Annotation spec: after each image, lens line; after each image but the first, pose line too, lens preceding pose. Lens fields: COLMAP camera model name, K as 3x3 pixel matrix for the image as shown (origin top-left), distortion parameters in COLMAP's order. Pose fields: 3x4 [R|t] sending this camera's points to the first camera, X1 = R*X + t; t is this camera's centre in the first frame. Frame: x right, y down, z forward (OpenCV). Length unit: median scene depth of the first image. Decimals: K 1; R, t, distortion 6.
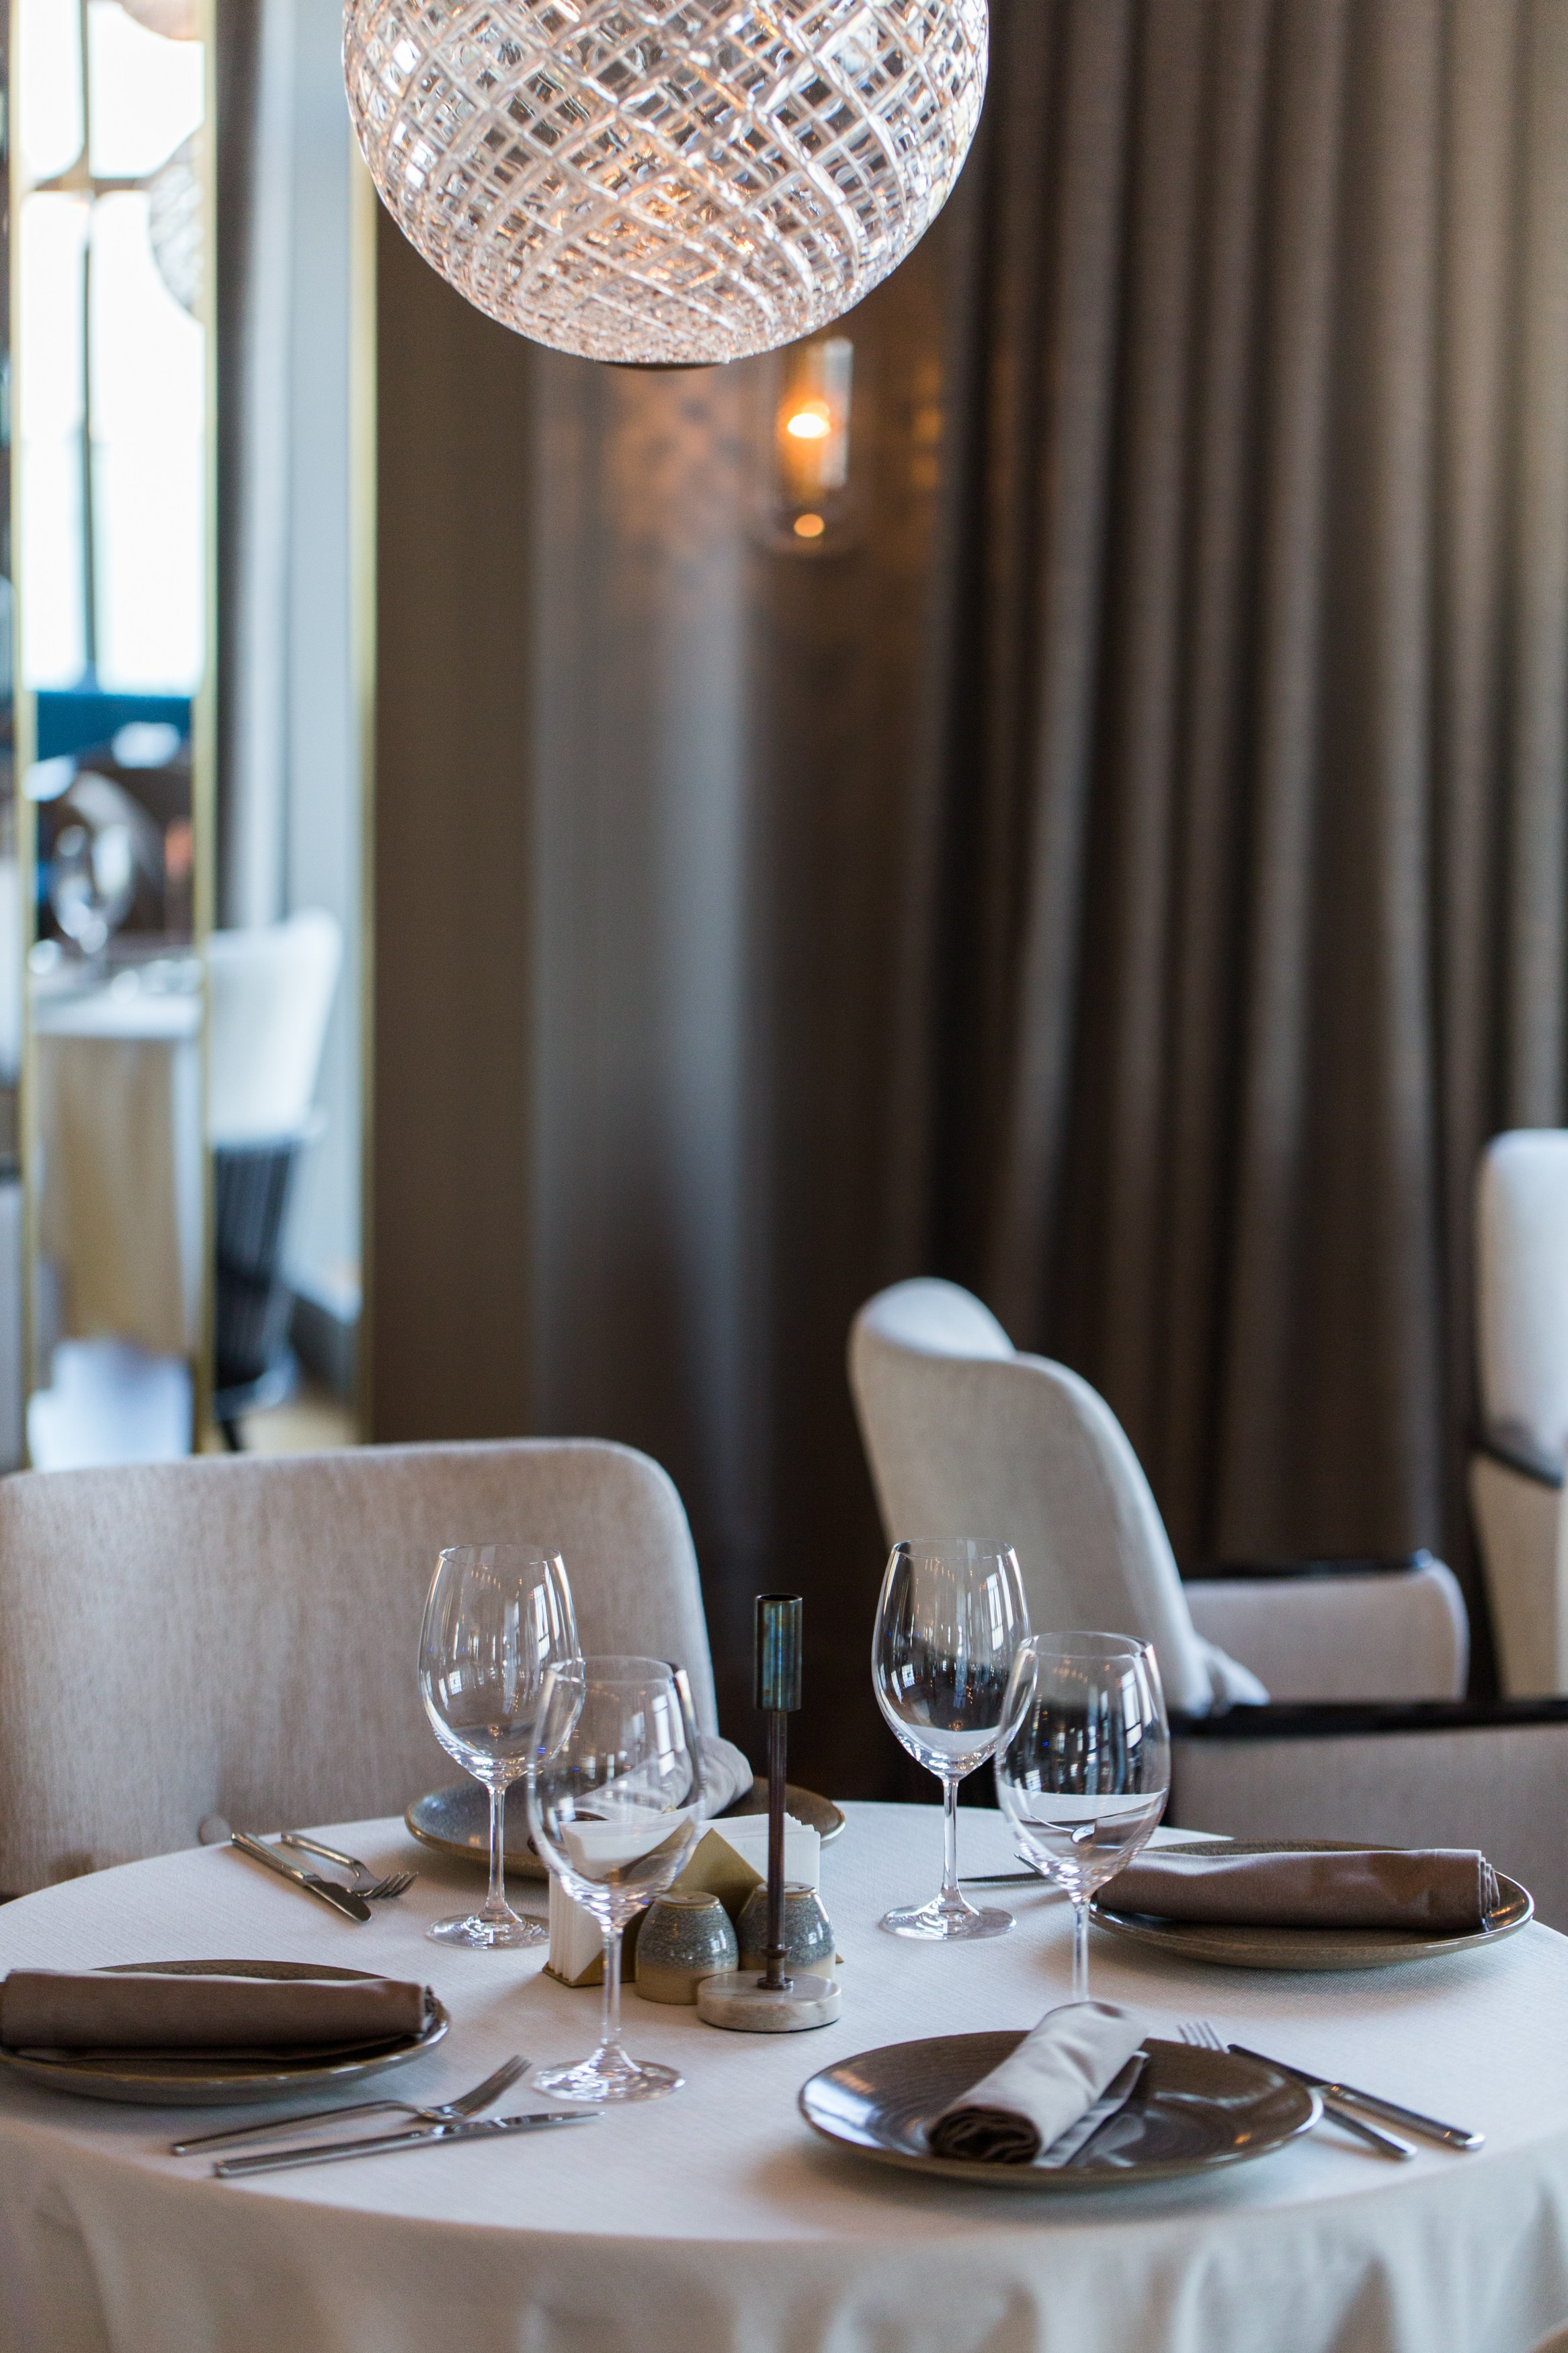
lens RADIAL K [[6725.9, 0, 784.0], [0, 6725.9, 1176.5], [0, 0, 1]] dist [0.031273, -2.036599]
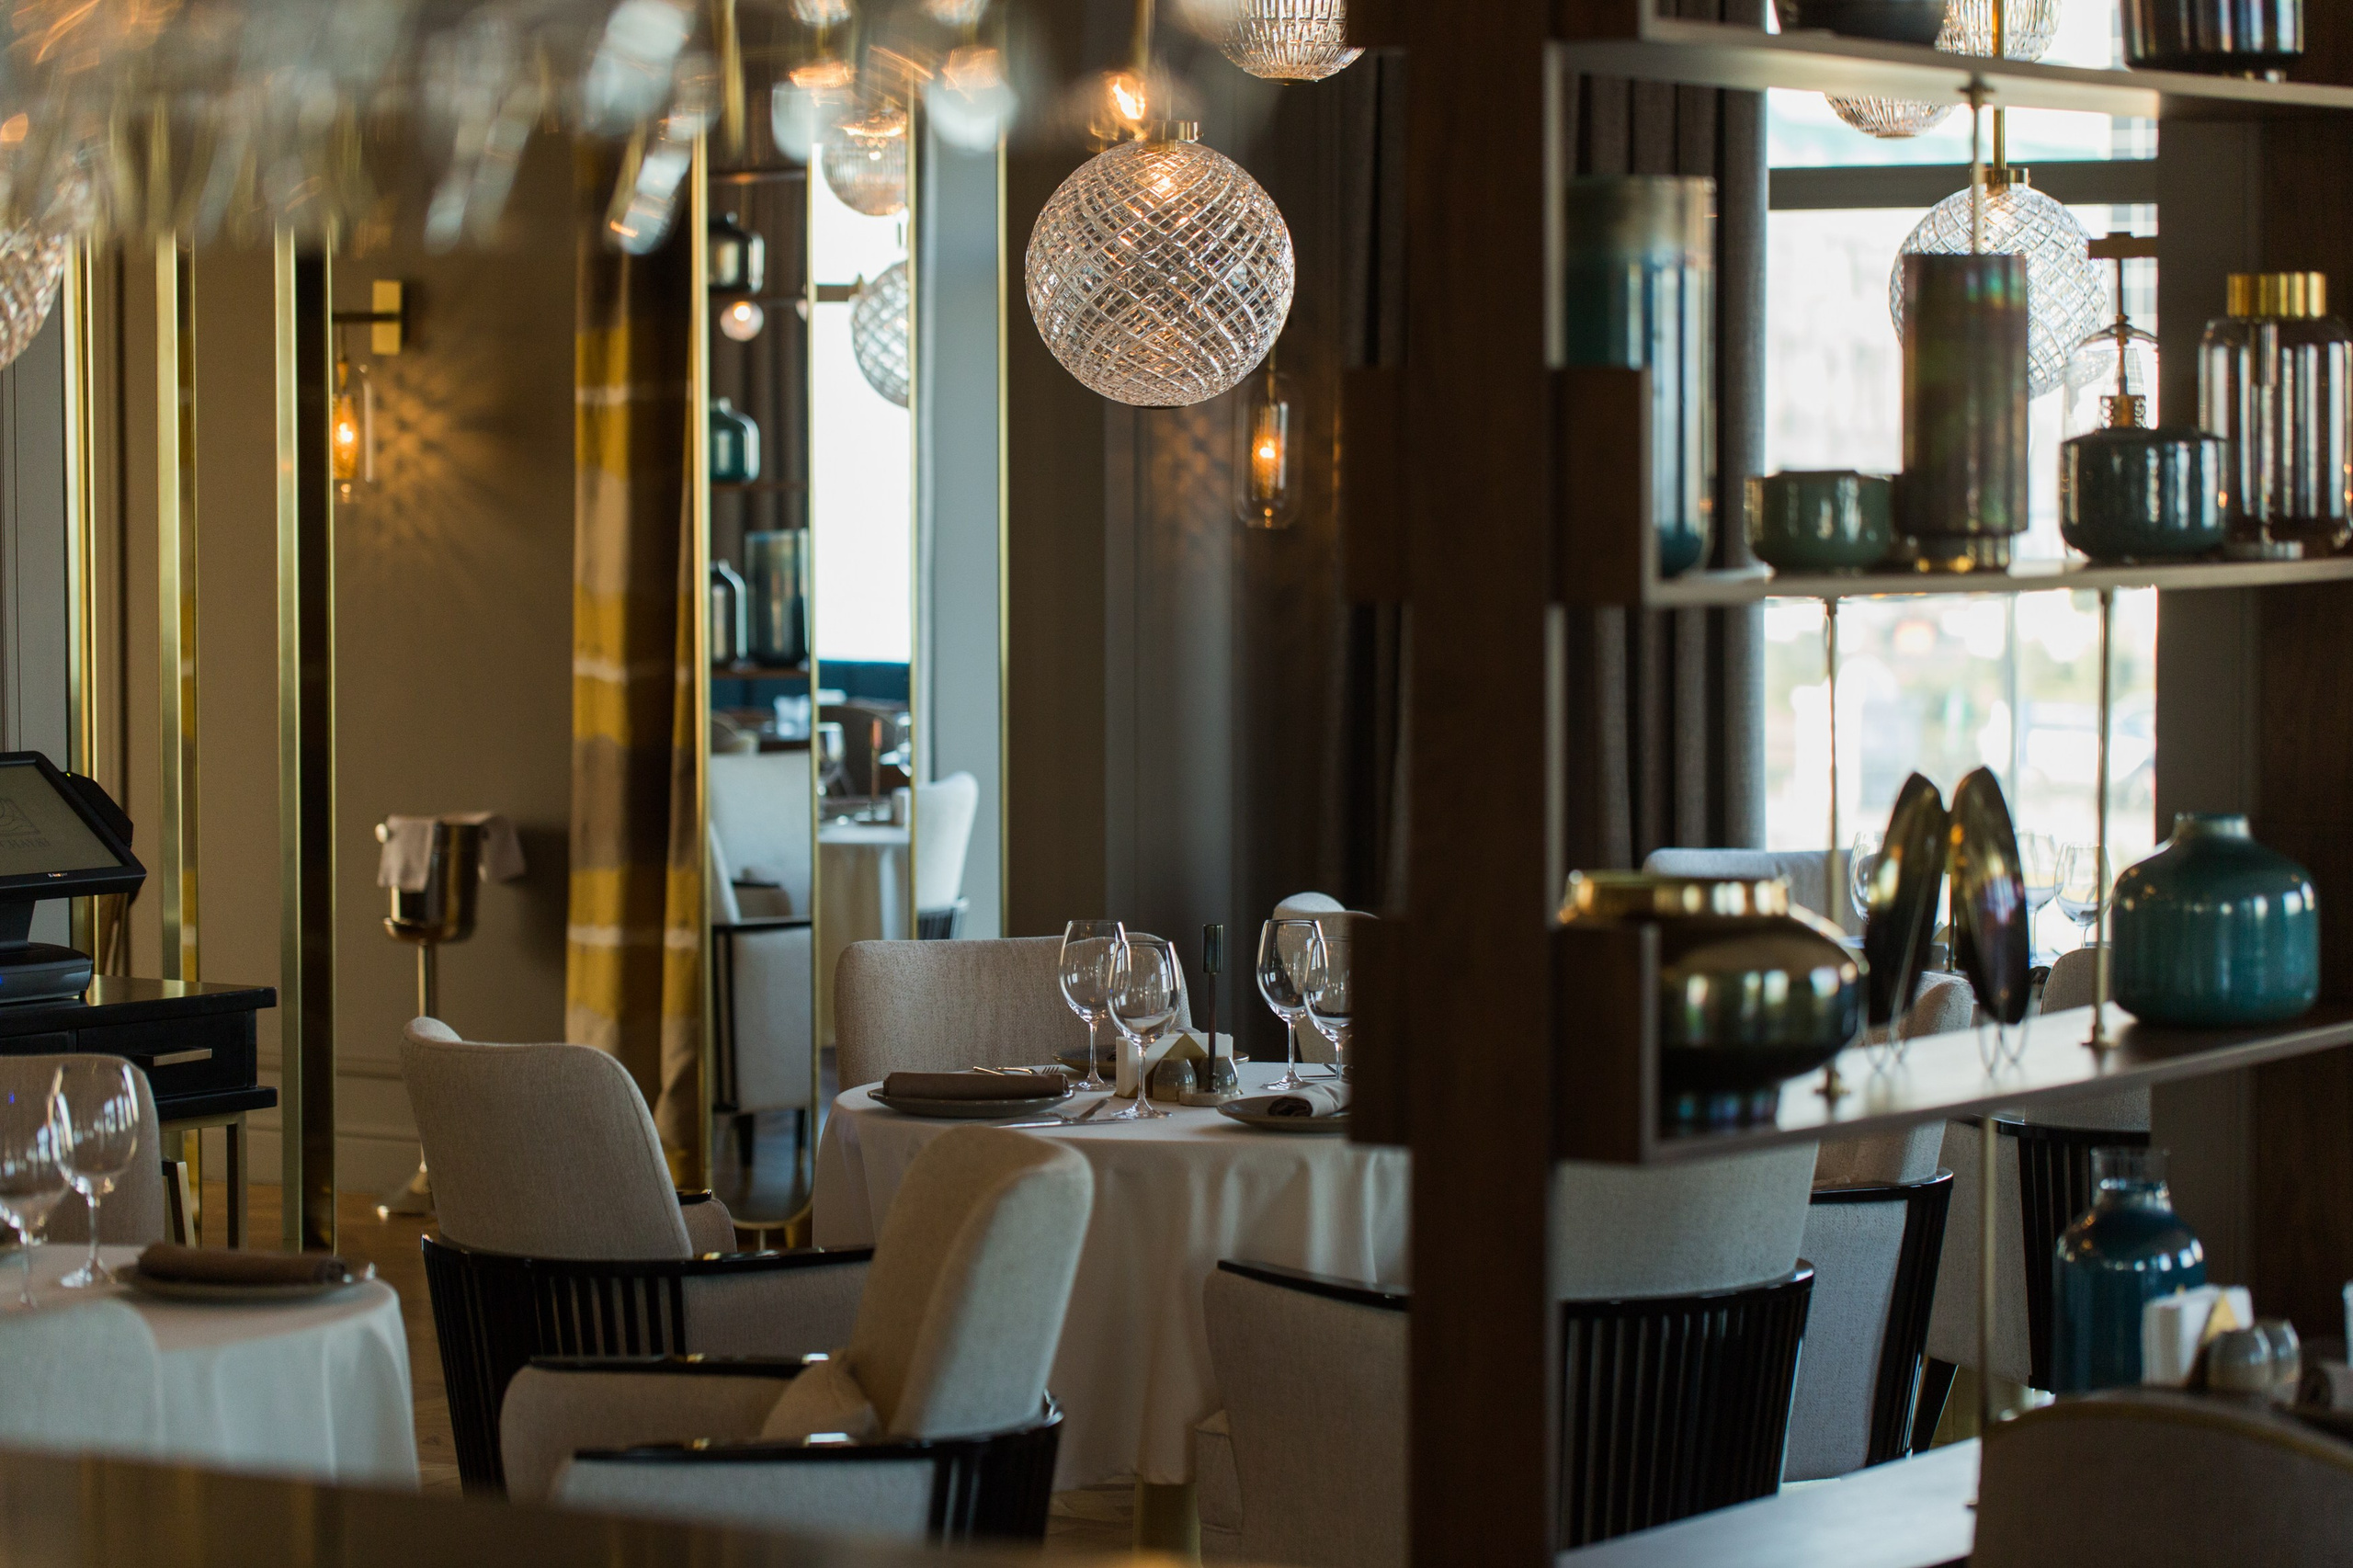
lens RADIAL K [[6726.7, 0, 1331.8], [0, 6726.7, 790.7], [0, 0, 1]] dist [0.031273, -2.036599]
pose [[0.999966, -0.007757, -0.002681, 0.045749], [0.007556, 0.997643, -0.068201, 0.169321], [0.003203, 0.068179, 0.997668, -1.301819]]
